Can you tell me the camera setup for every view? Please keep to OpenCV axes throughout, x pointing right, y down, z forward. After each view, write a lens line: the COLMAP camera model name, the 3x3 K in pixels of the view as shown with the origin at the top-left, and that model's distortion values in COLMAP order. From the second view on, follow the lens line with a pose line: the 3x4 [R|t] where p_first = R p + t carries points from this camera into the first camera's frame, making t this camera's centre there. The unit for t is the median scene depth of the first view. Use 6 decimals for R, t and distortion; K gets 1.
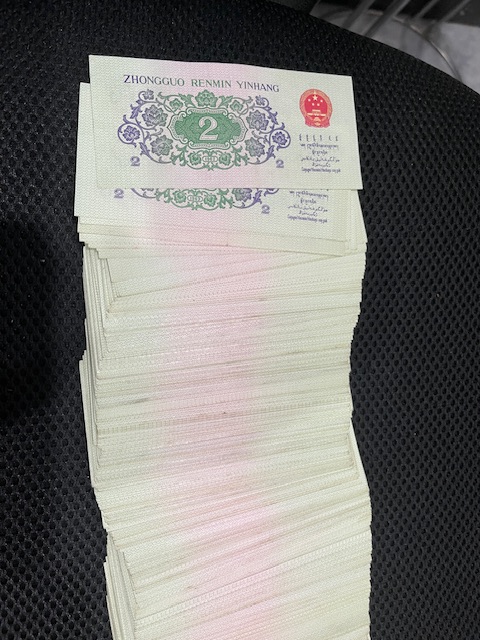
lens RADIAL K [[464.2, 0, 228.5], [0, 464.2, 322.0], [0, 0, 1]] dist [0.006515, -0.029470]
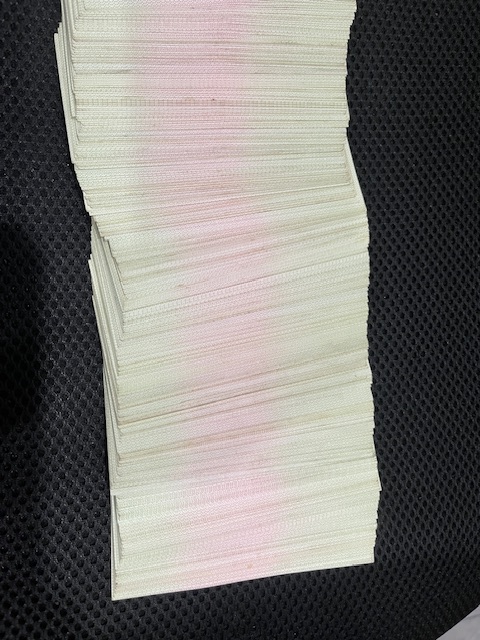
lens RADIAL K [[464.2, 0, 234.0], [0, 464.2, 318.8], [0, 0, 1]] dist [0.006515, -0.029470]
pose [[0.999439, -0.018702, 0.027797, -0.001505], [0.016976, 0.997988, 0.061081, 0.567168], [-0.028883, -0.060575, 0.997746, 0.041408]]
